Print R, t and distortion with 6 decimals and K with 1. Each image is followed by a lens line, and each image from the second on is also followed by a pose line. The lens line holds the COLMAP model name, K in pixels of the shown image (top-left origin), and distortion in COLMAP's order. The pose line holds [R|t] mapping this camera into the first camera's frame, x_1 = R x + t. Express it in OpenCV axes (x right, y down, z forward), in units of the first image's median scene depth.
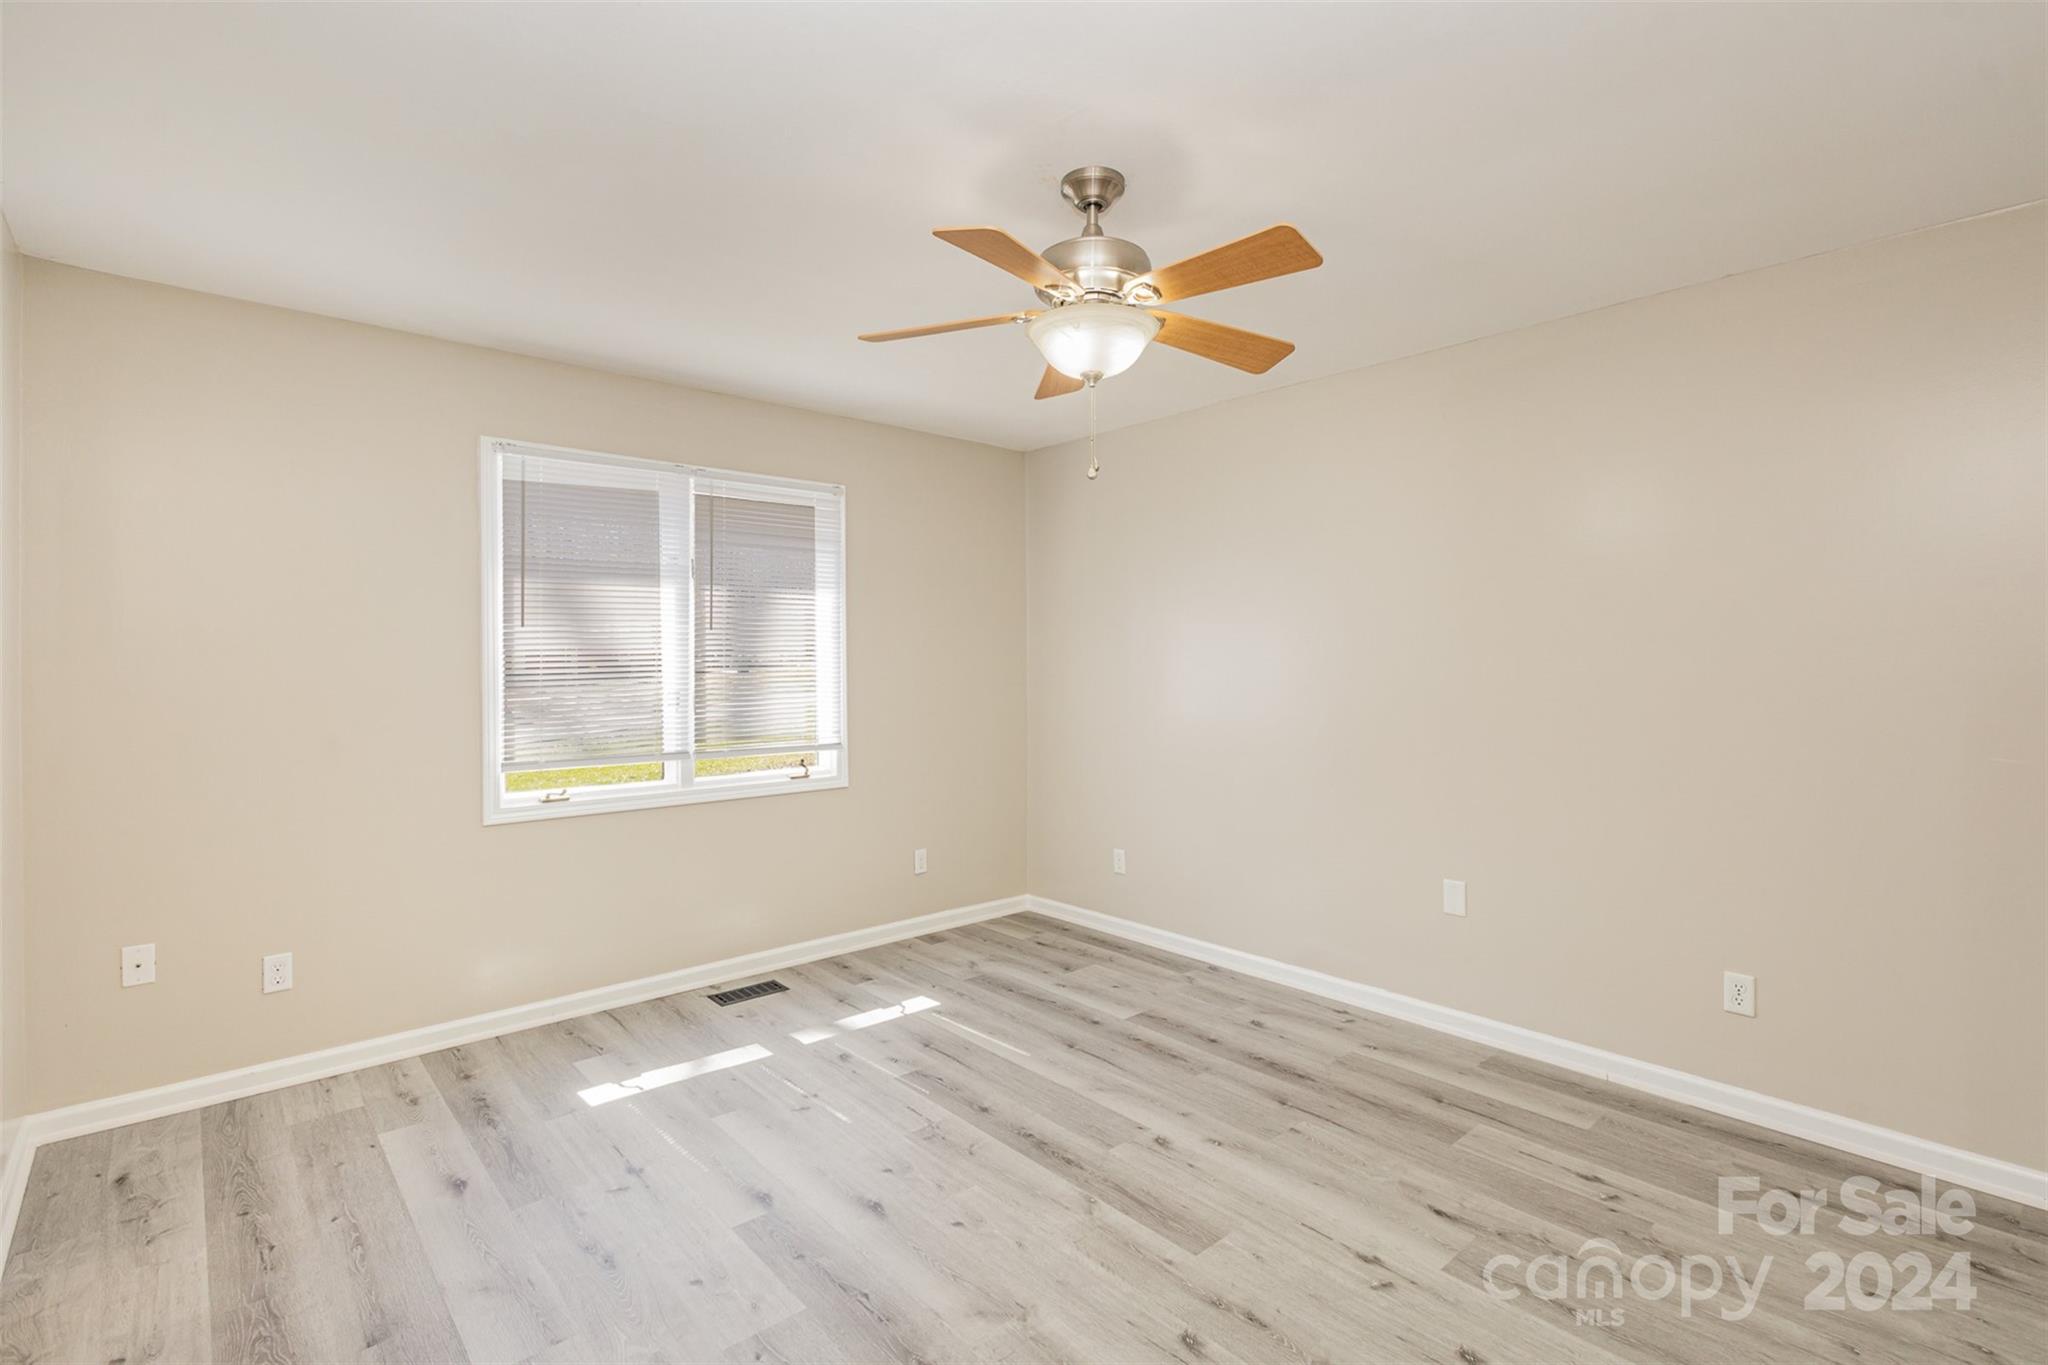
lens RADIAL K [[950.5, 0, 1033.1], [0, 950.5, 668.0], [0, 0, 1]] dist [0.008920, -0.000969]
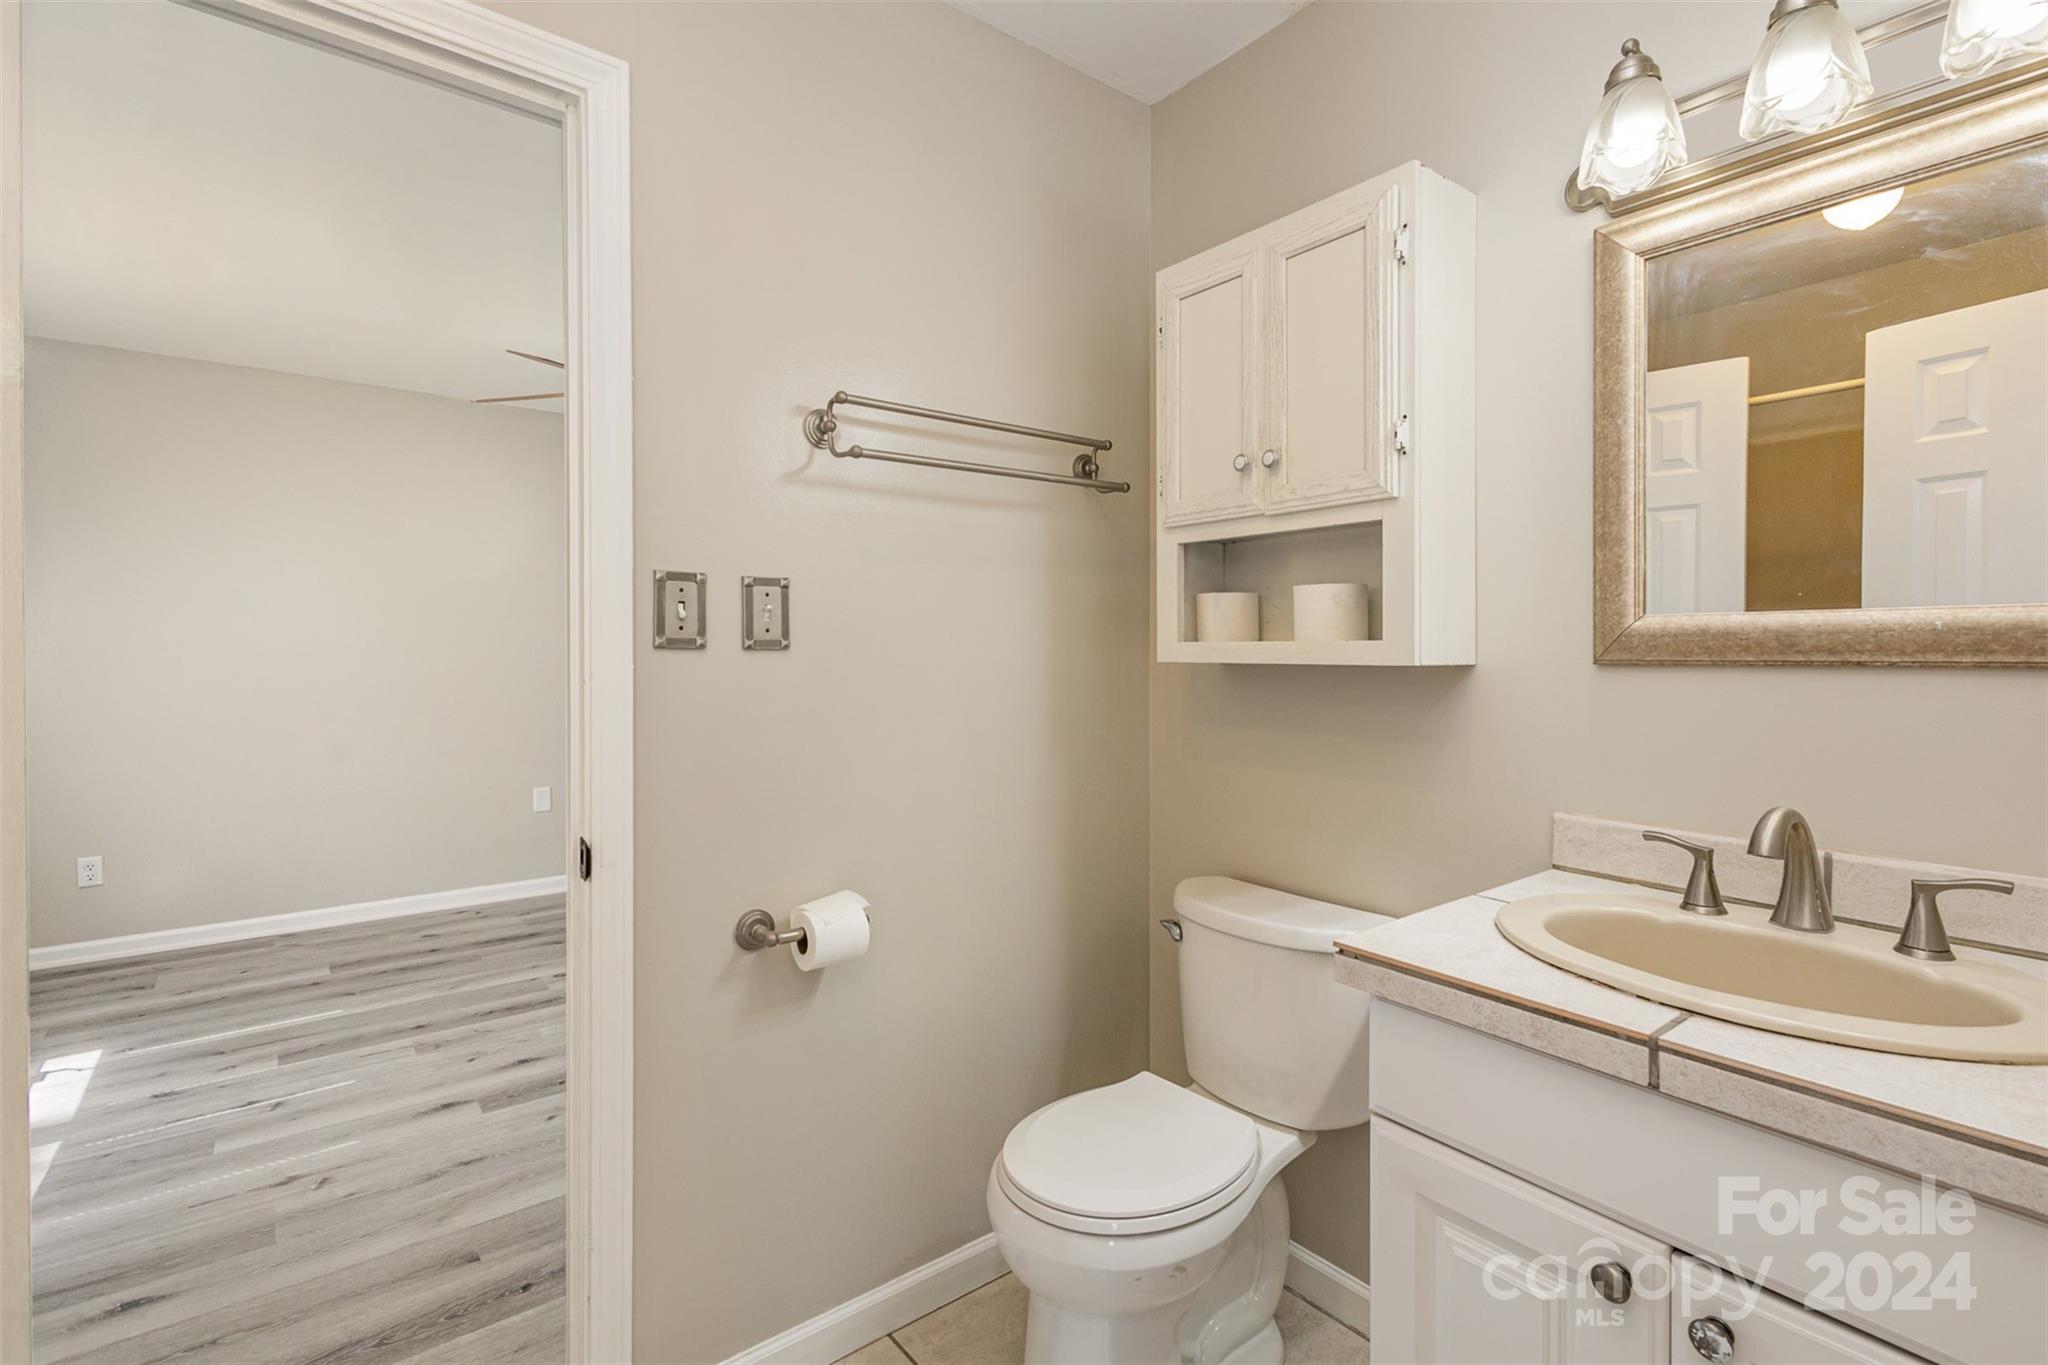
lens RADIAL K [[950.5, 0, 1033.1], [0, 950.5, 668.0], [0, 0, 1]] dist [0.008920, -0.000969]
pose [[0.061461, -0.019314, 0.997923, -1.323334], [0.011022, 0.999765, 0.018671, 0.037950], [-0.998049, 0.009851, 0.061660, 0.252501]]
